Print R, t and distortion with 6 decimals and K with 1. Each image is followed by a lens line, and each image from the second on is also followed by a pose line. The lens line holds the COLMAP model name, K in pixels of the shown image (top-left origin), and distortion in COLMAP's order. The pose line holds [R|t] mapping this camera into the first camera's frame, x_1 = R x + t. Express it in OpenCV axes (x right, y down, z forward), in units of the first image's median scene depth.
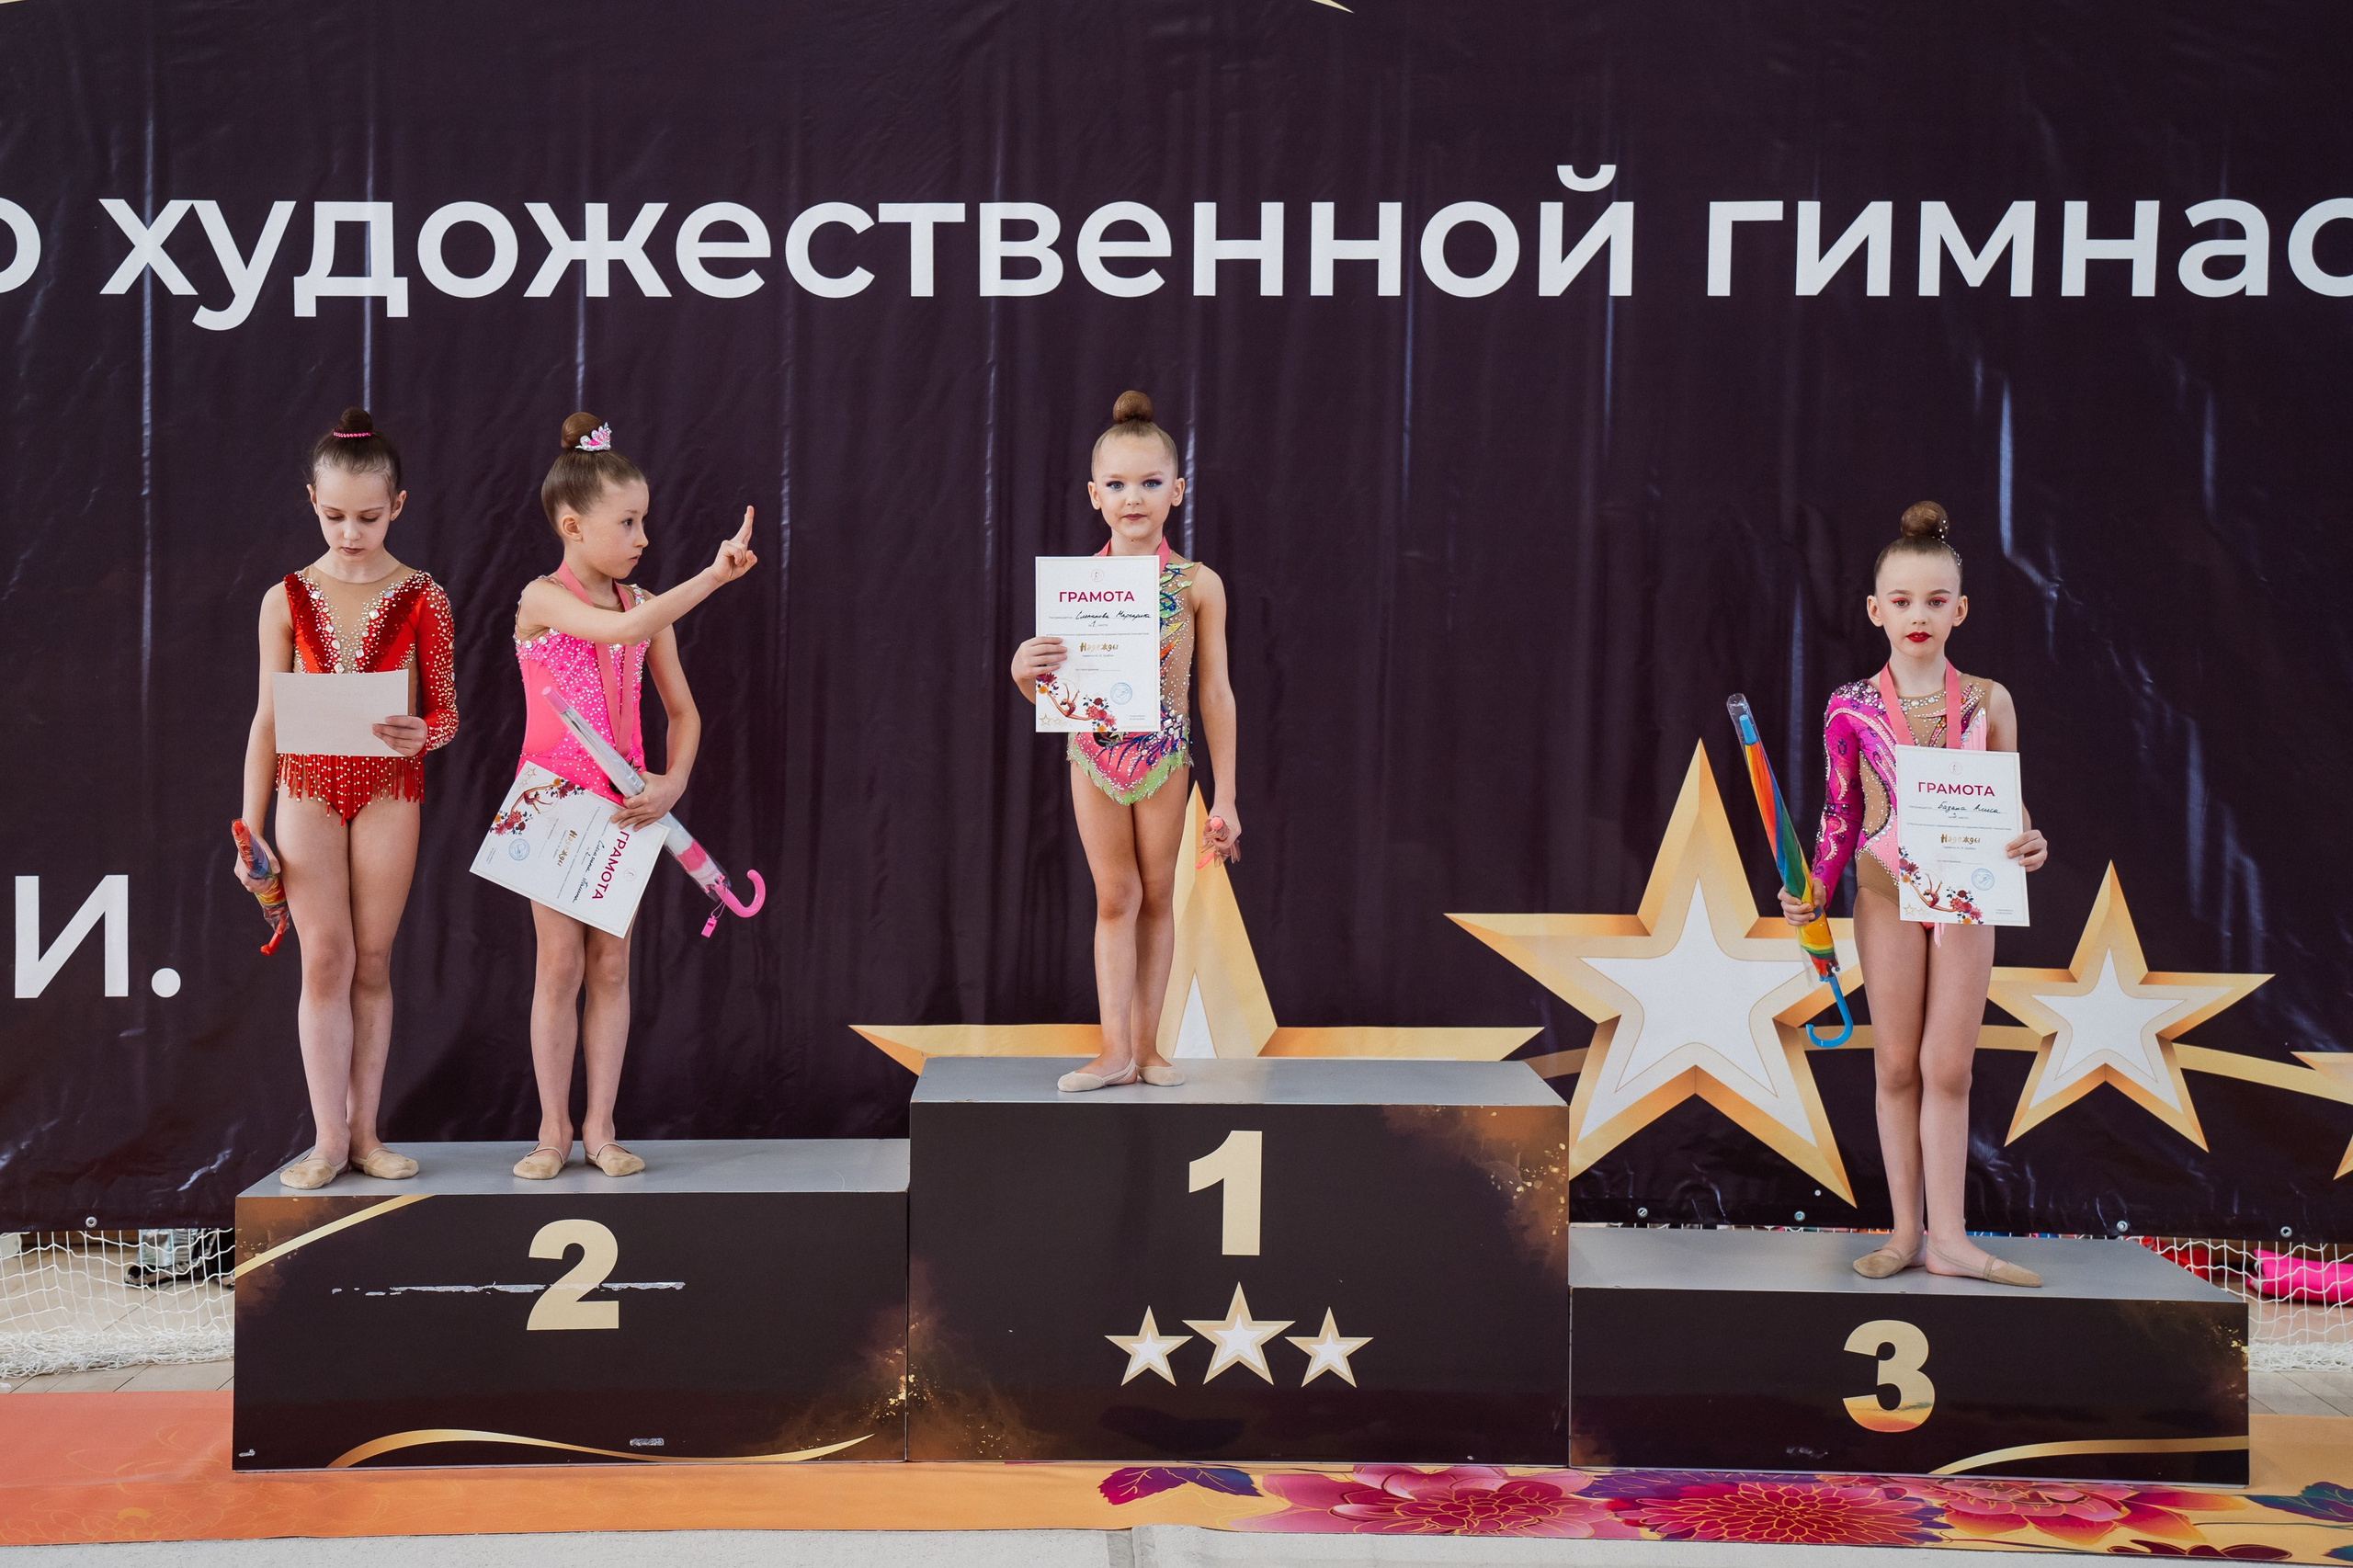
lens RADIAL K [[3255.8, 0, 1123.2], [0, 3255.8, 724.5], [0, 0, 1]] dist [0.147021, 0.158310]
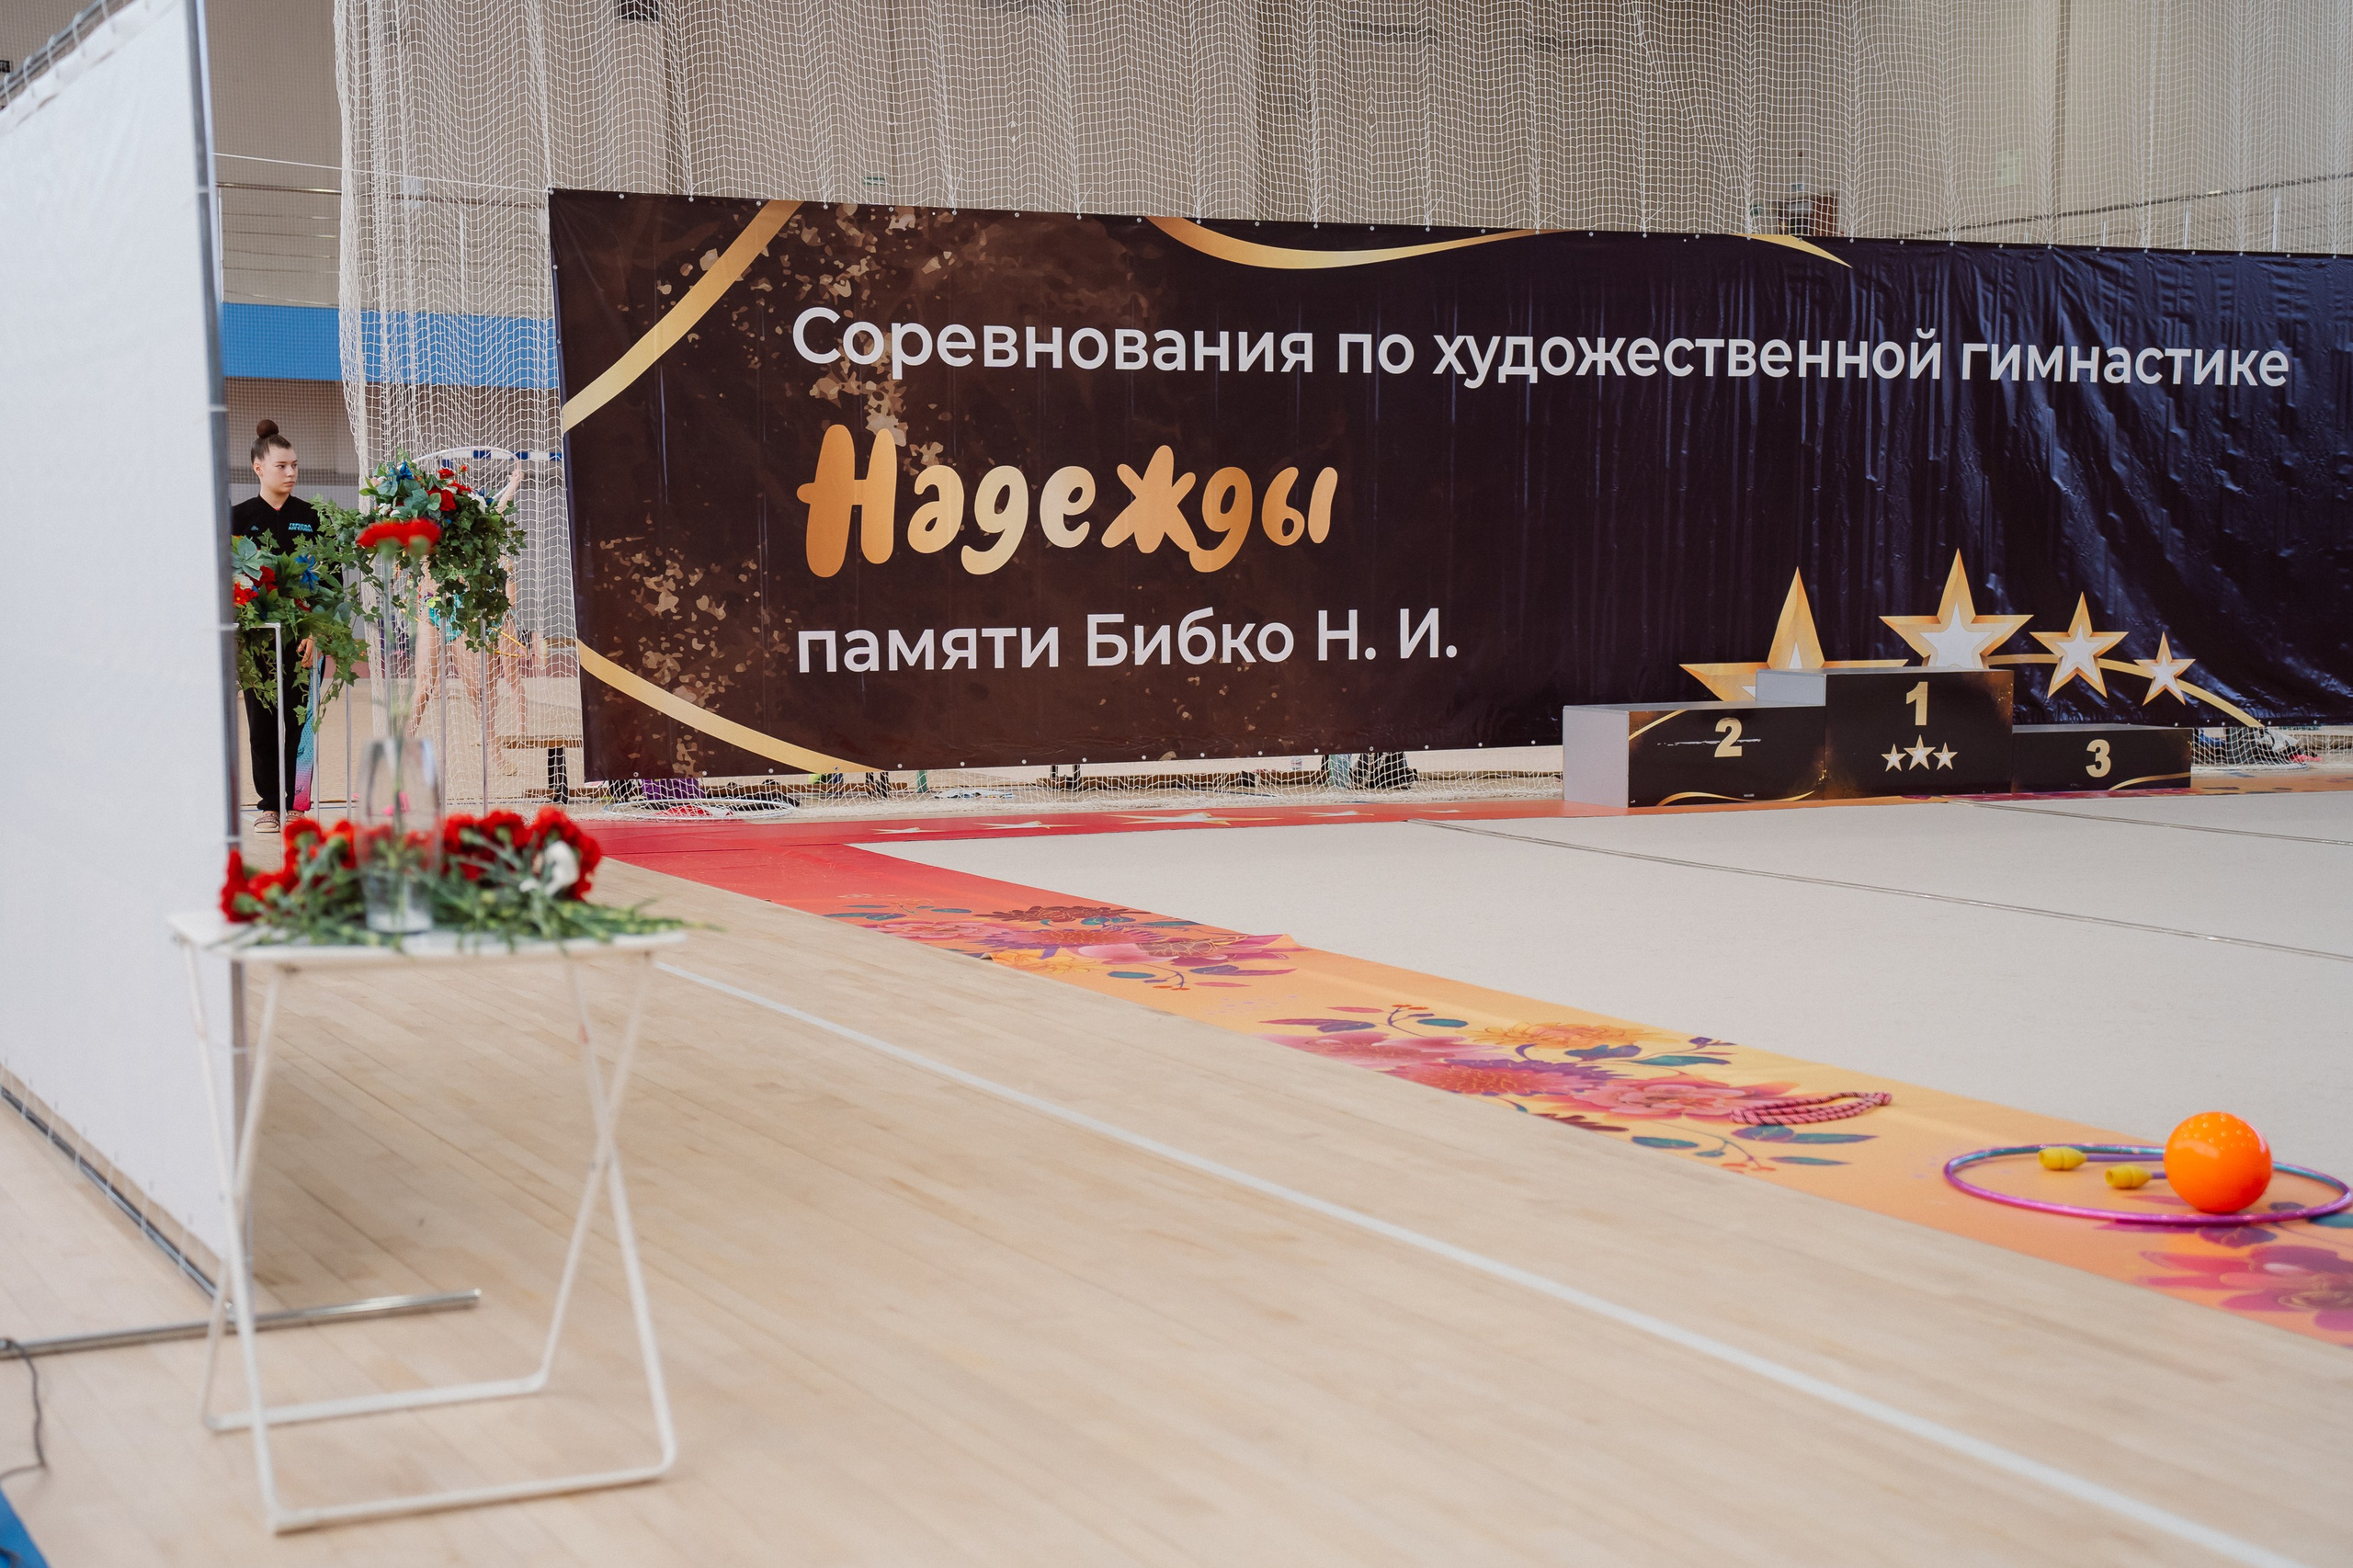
lens RADIAL K [[3532.7, 0, 1176.5], [0, 3532.7, 784.0], [0, 0, 1]] dist [0.224607, 0.123296]
pose [[0.898072, -0.033292, 0.438586, -1.663338], [0.012321, 0.998644, 0.050574, 0.040763], [-0.439675, -0.040015, 0.897265, -1.318770]]
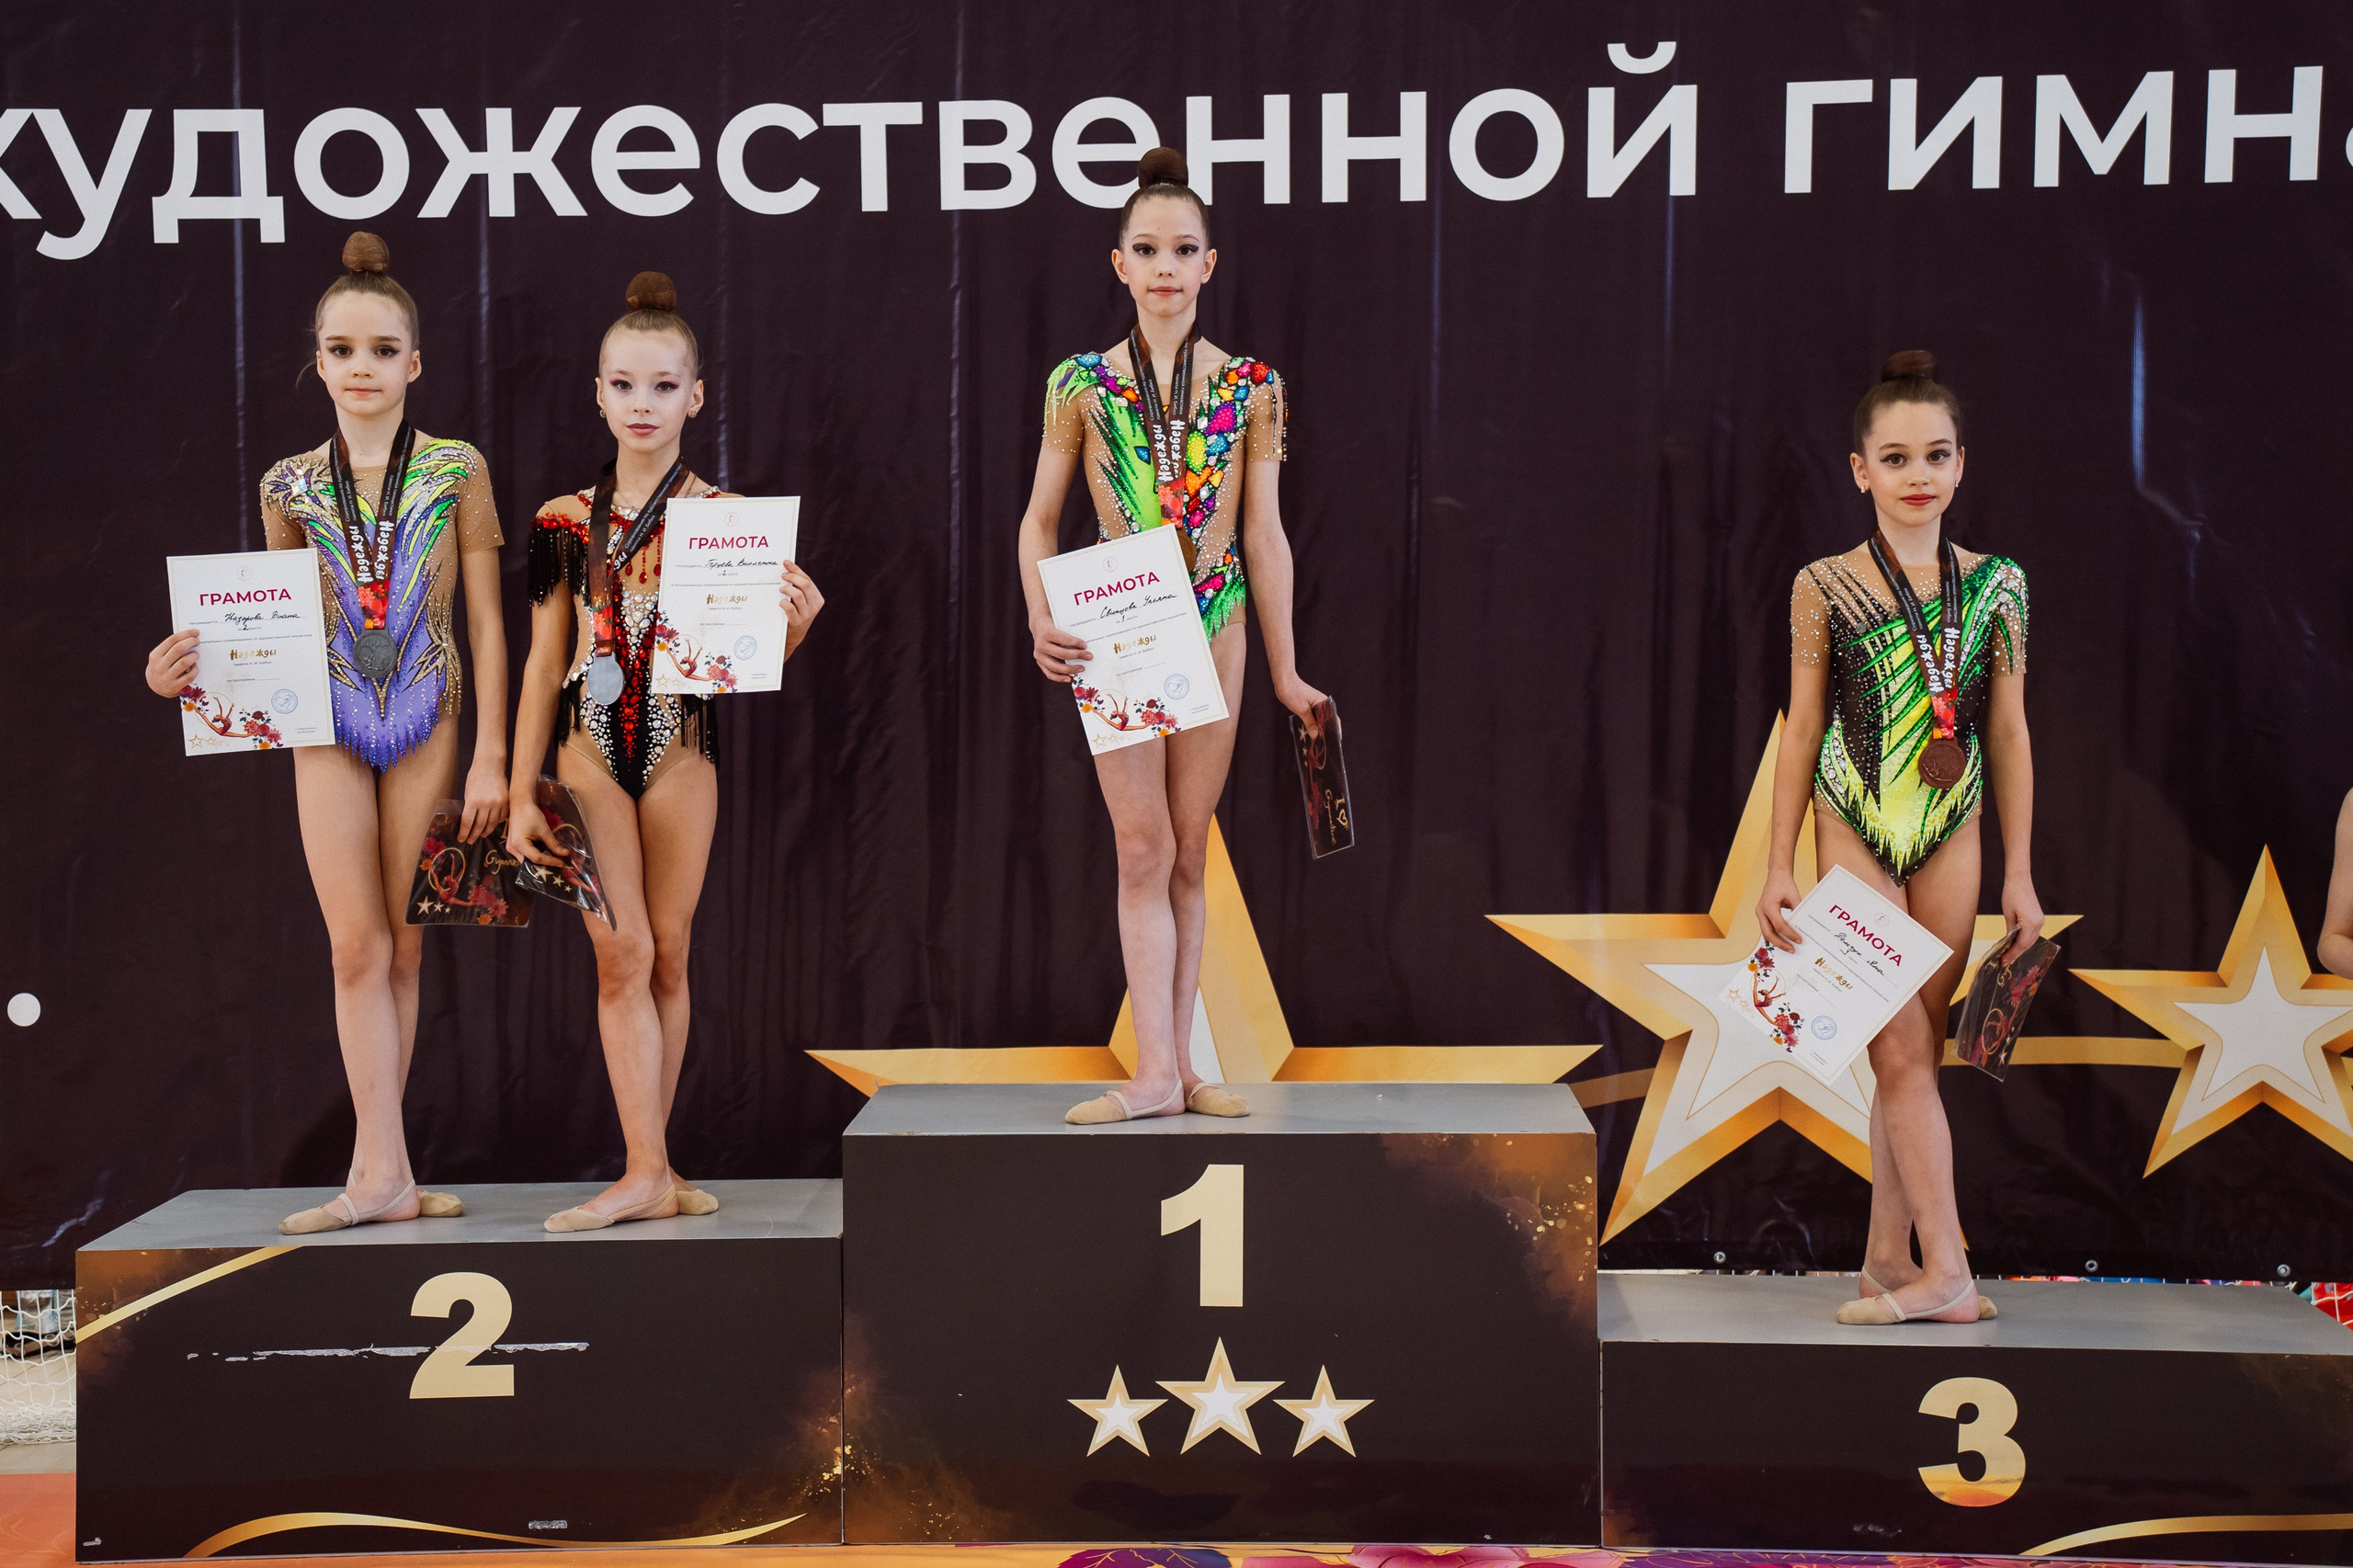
lens RADIAL K [[3825.6, 0, 1161.6], [0, 3825.6, 773.3], [0, 0, 1]] dist [0.238055, 0.280096]
pose [[0.999055, -0.011894, -0.041794, 0.055753], [0.012681, 0.999746, 0.018629, 0.000226], [0.041562, -0.019141, 0.998953, -0.022188]]
